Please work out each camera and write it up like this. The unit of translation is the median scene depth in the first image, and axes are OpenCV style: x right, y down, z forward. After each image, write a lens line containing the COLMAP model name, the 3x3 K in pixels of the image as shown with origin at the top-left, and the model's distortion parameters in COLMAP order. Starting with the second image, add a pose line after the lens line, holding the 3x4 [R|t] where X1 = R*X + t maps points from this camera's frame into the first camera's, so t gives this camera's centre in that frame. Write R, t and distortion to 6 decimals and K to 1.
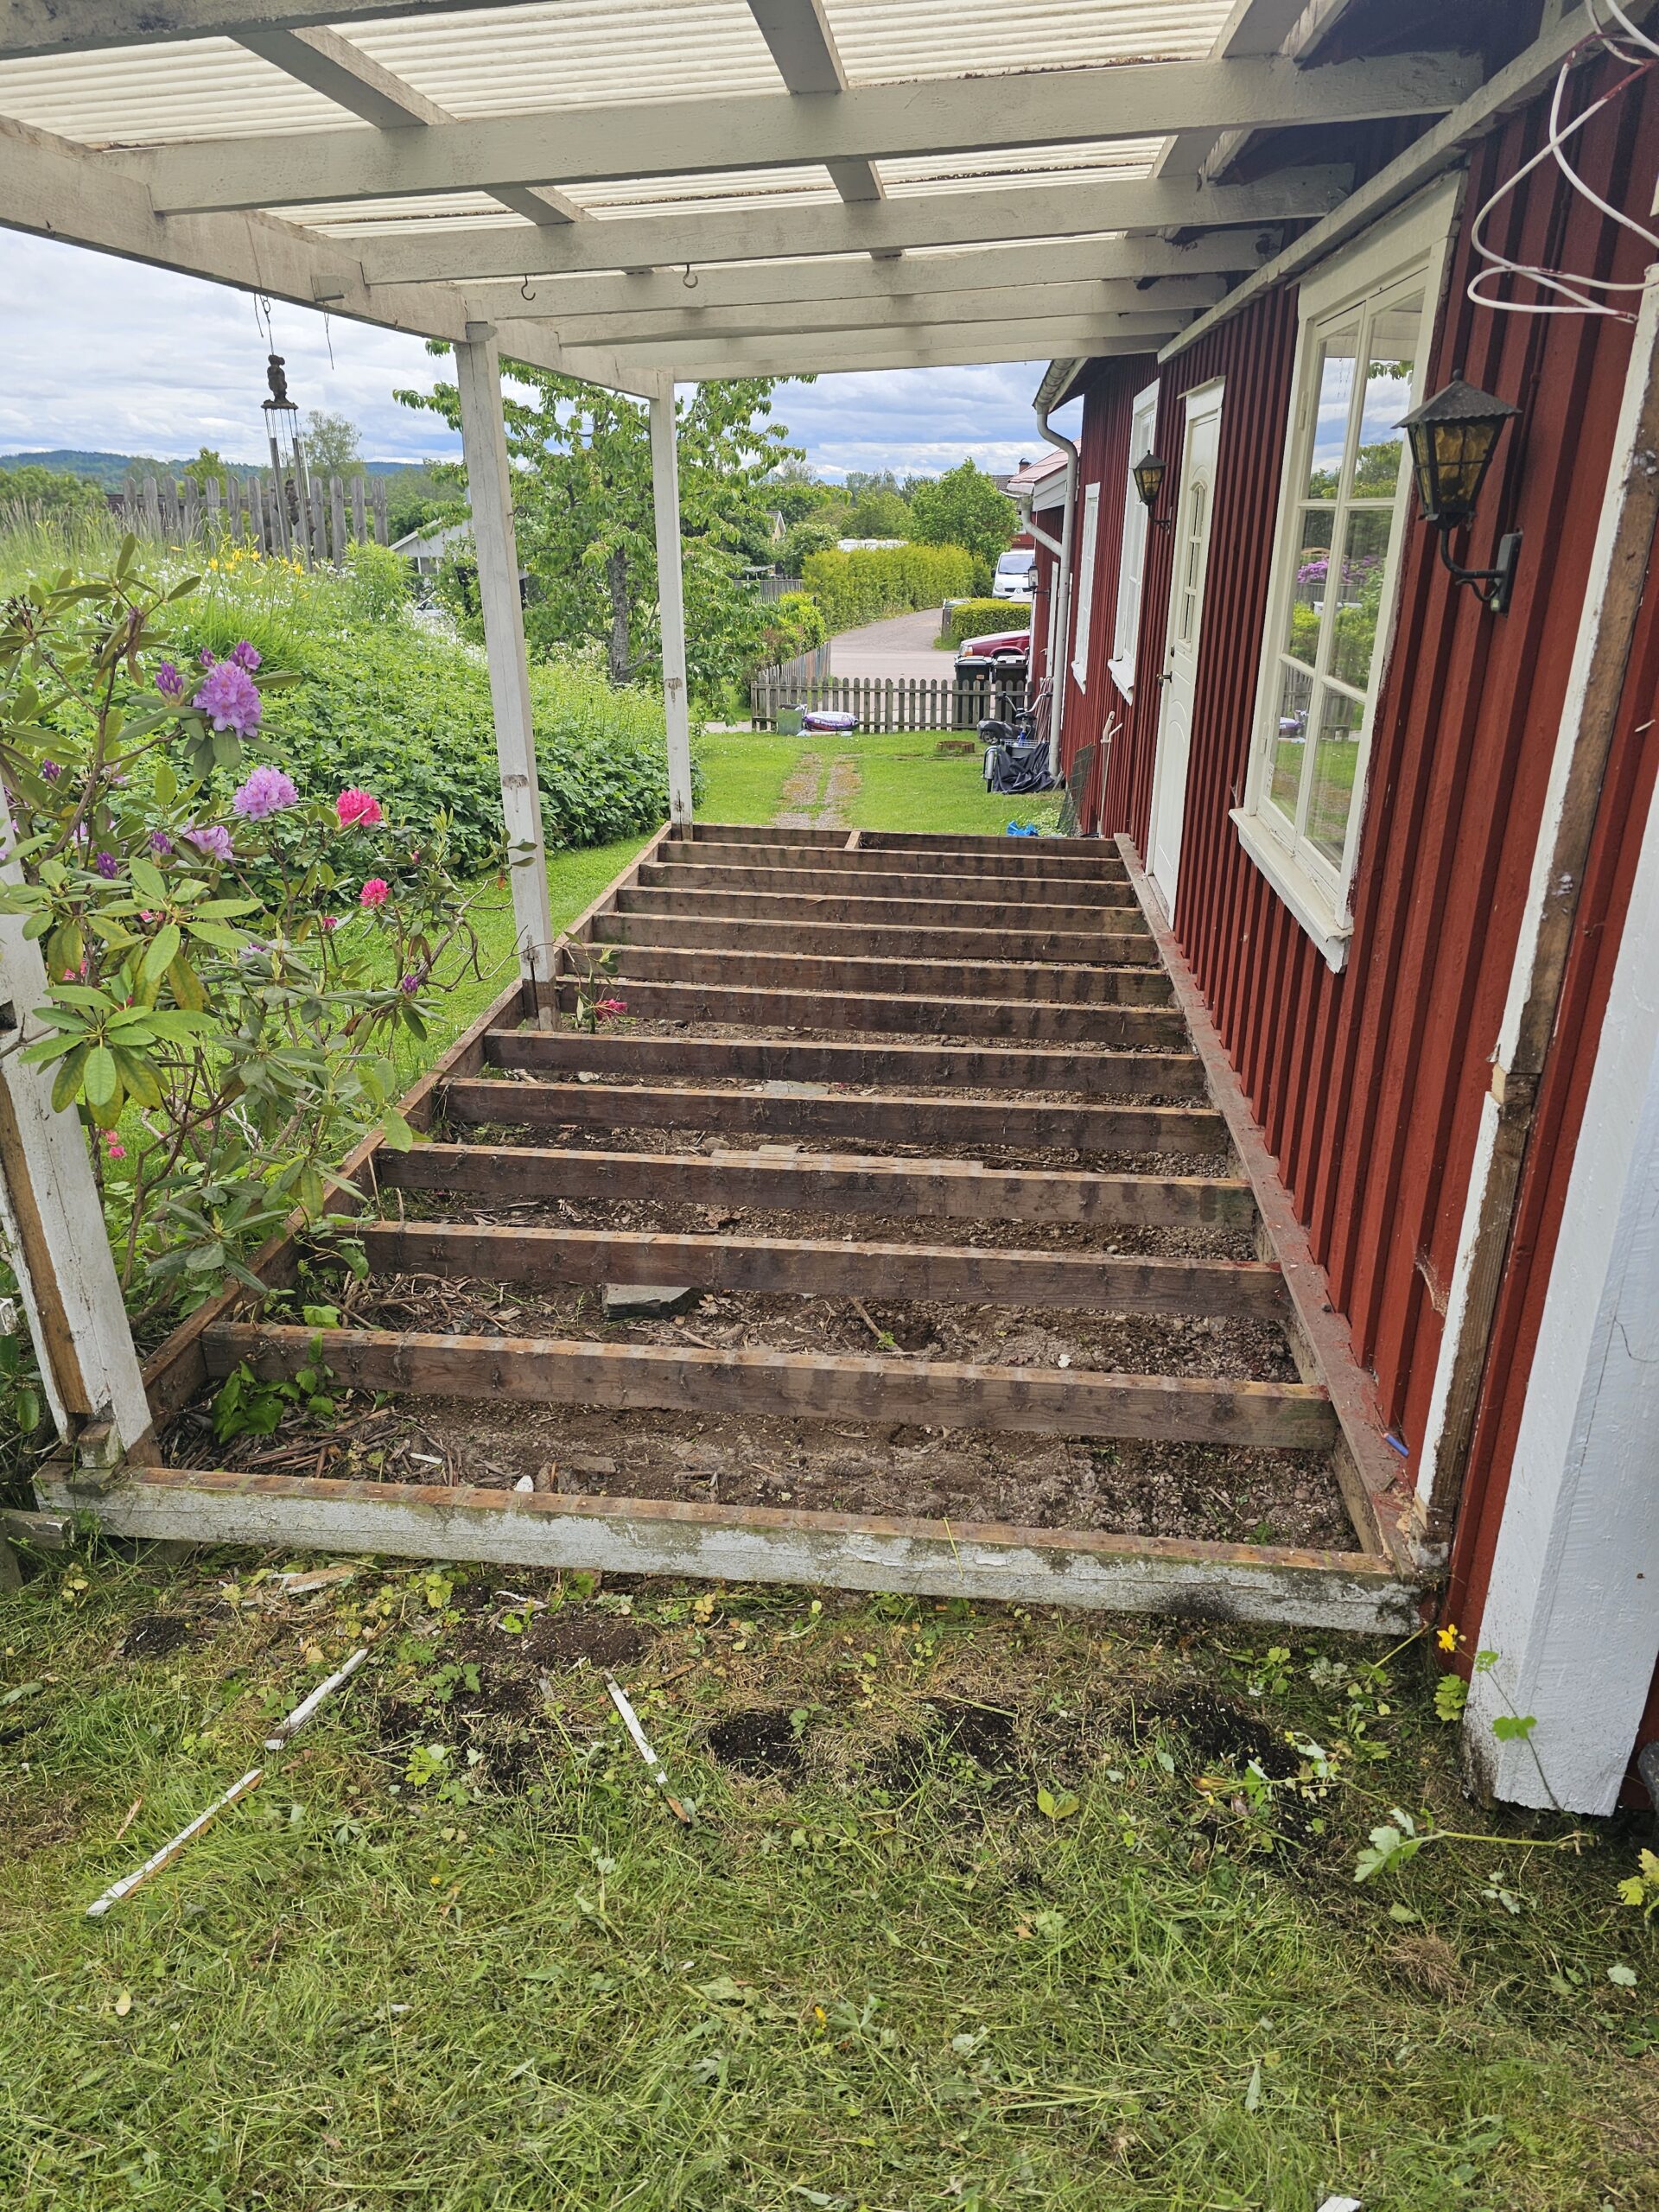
lens RADIAL K [[1467.6, 0, 837.7], [0, 1467.6, 1096.7], [0, 0, 1]] dist [0.064274, -0.052214]
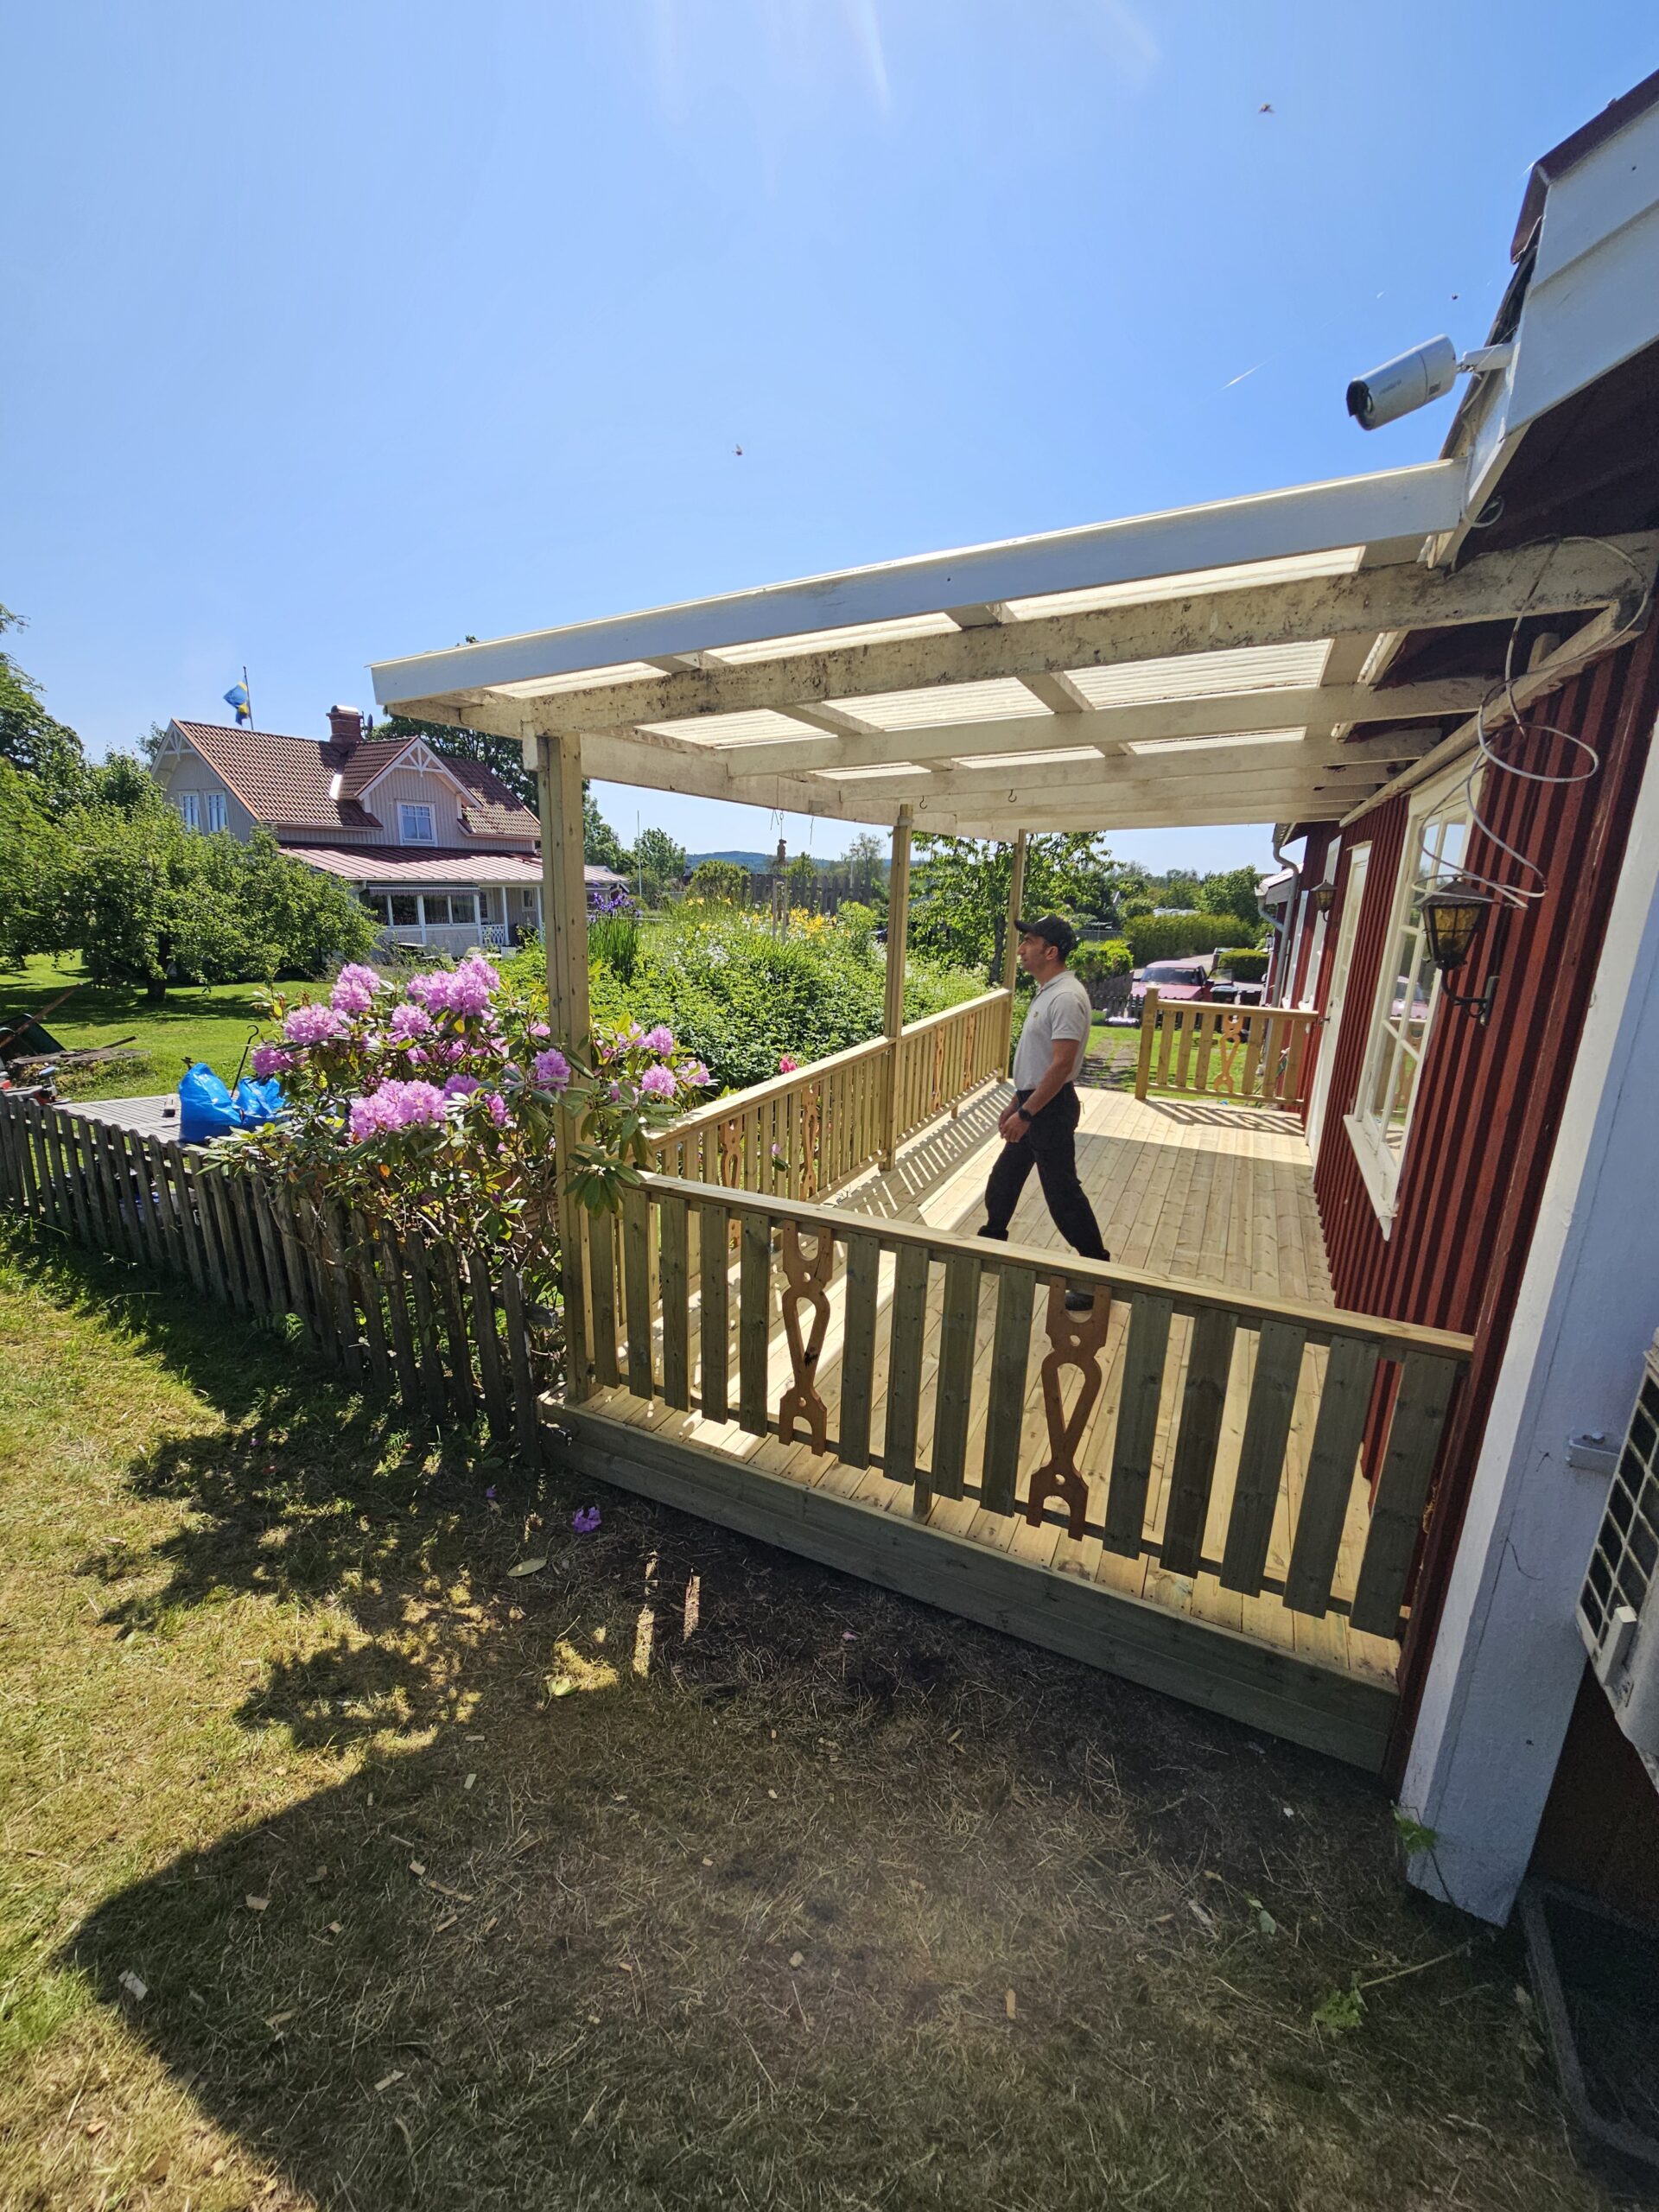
lens RADIAL K [[896.7, 0, 838.7], [0, 896.7, 1101.5], [0, 0, 1]] dist [0.002059, -0.000106]
pose [[0.943096, 0.106812, -0.314899, 0.096351], [-0.149580, 0.982054, -0.114874, -0.038539], [0.296978, 0.155440, 0.942148, -0.021747]]
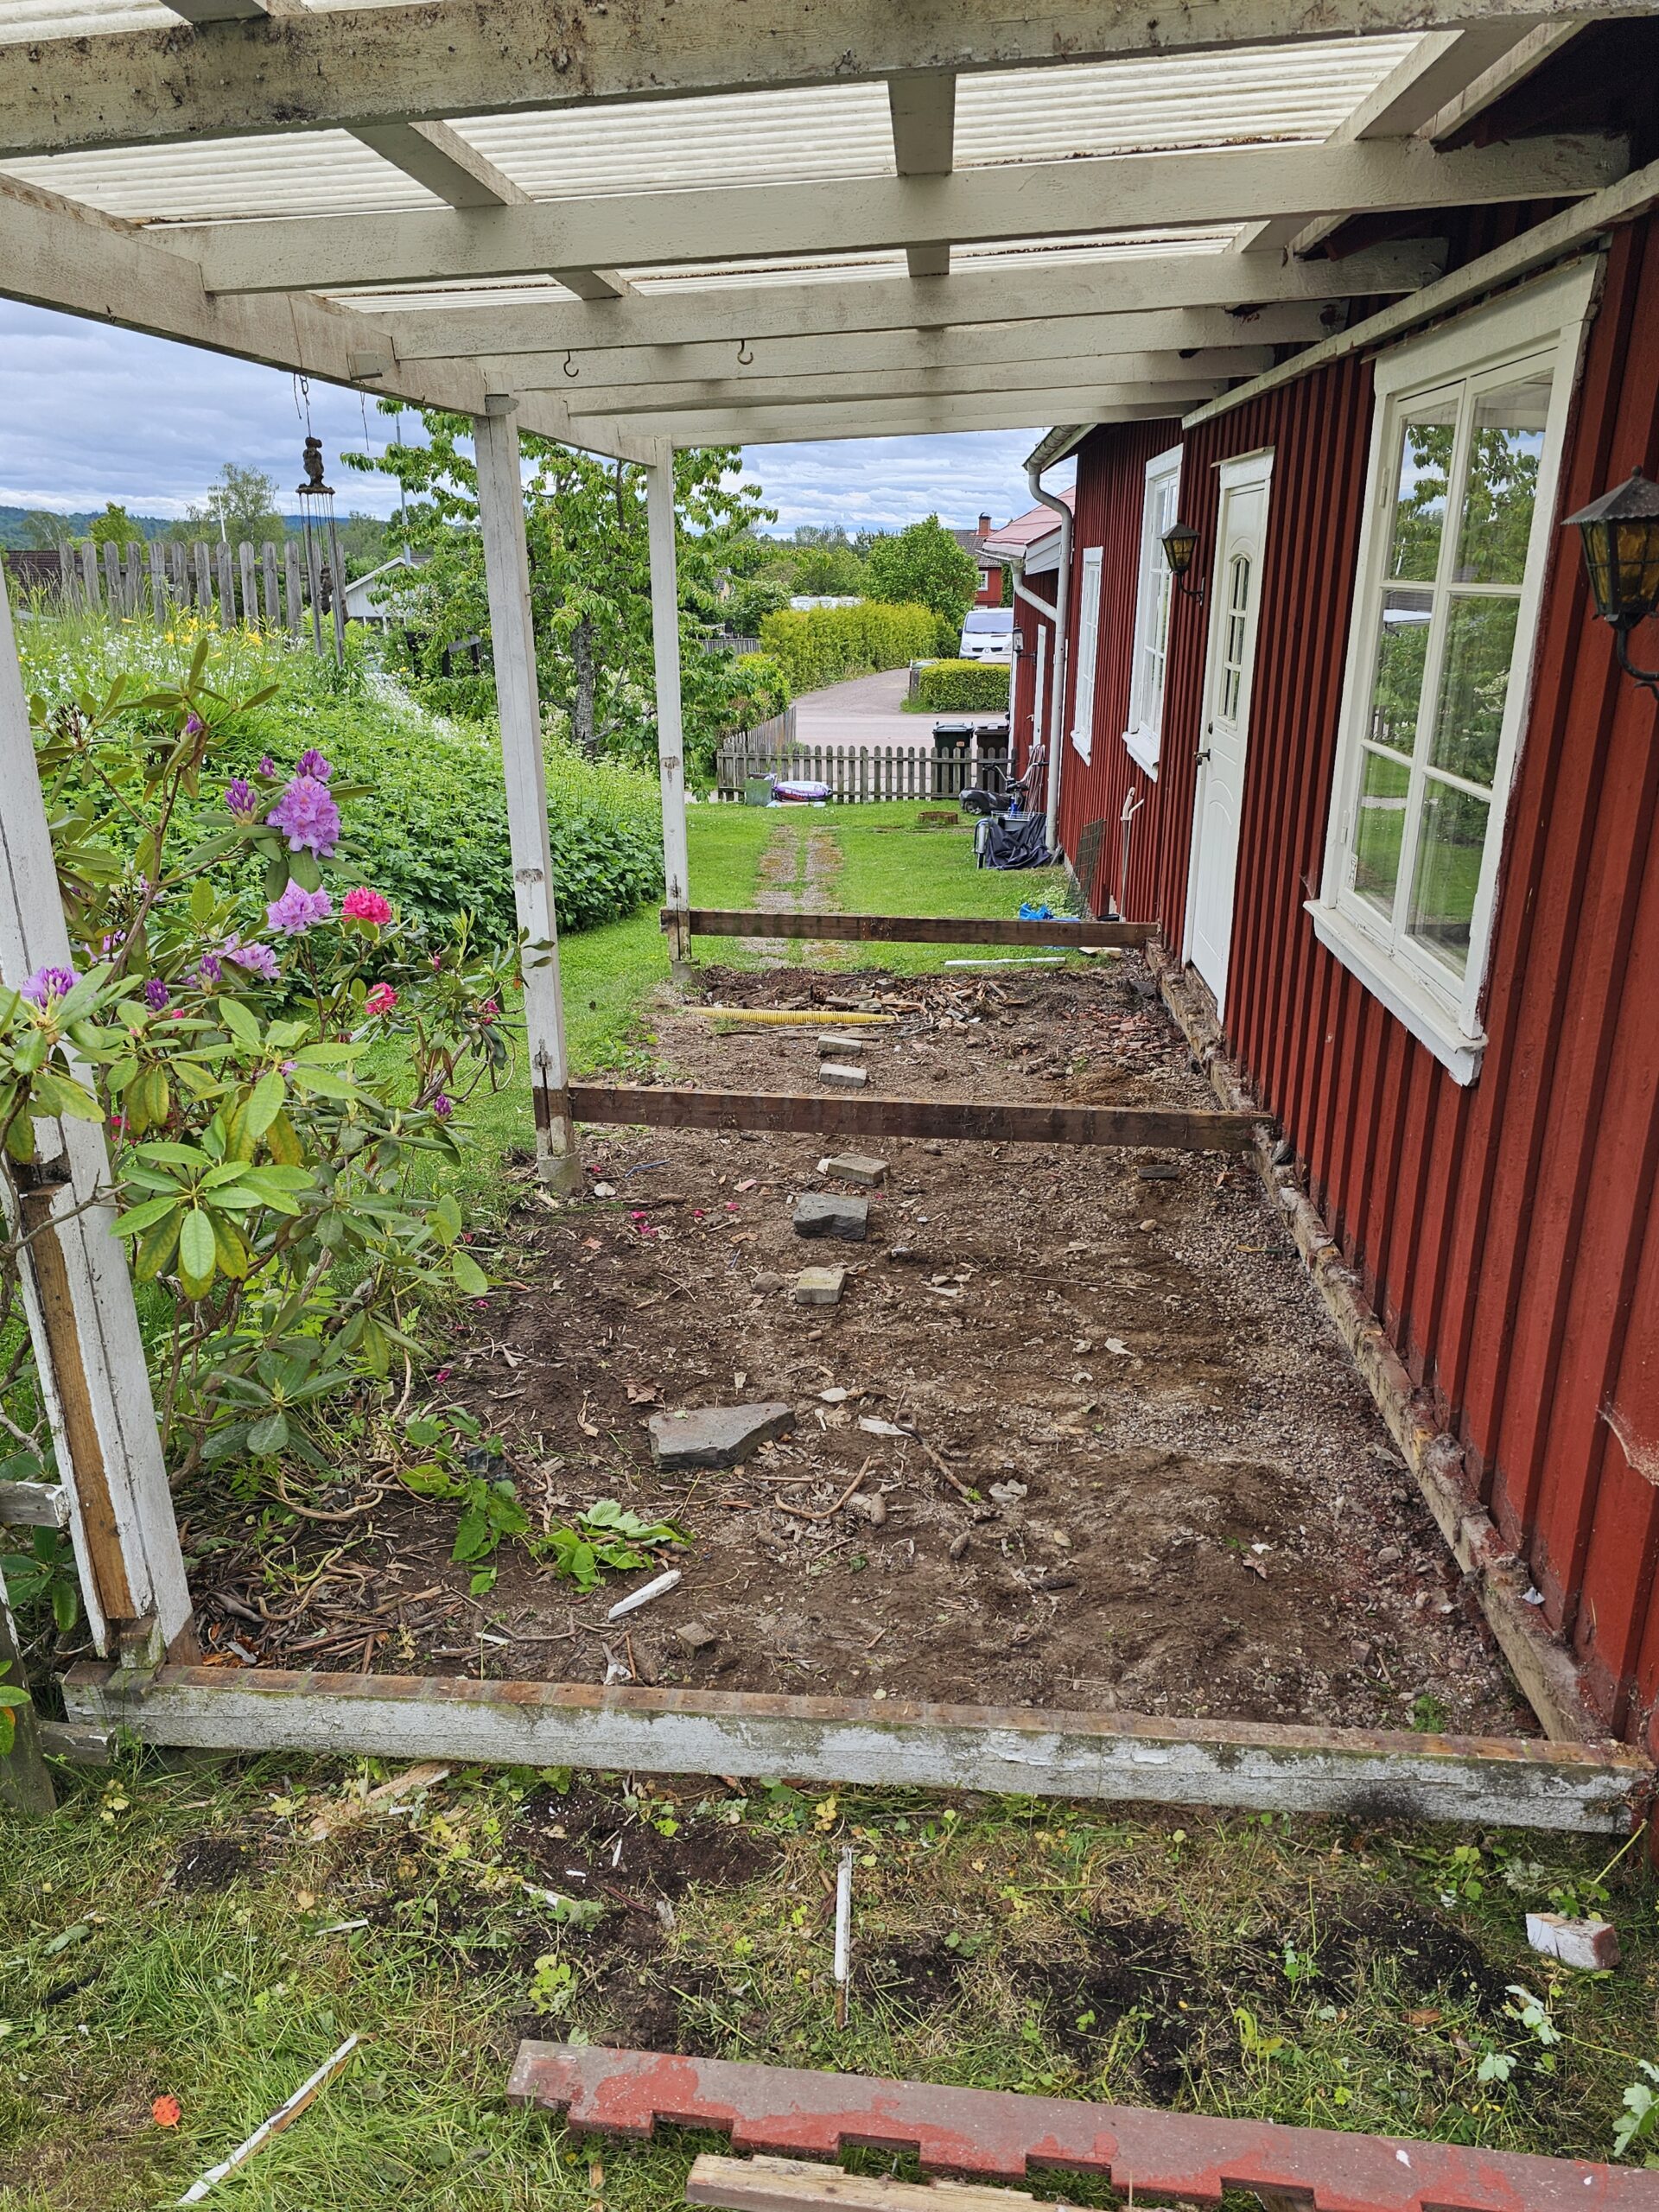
lens RADIAL K [[1575.3, 0, 831.1], [0, 1575.3, 1105.5], [0, 0, 1]] dist [0.067382, -0.057700]
pose [[0.999552, -0.011821, 0.027496, -0.092098], [0.013139, 0.998748, -0.048265, -0.030372], [-0.026891, 0.048605, 0.998456, 0.017079]]
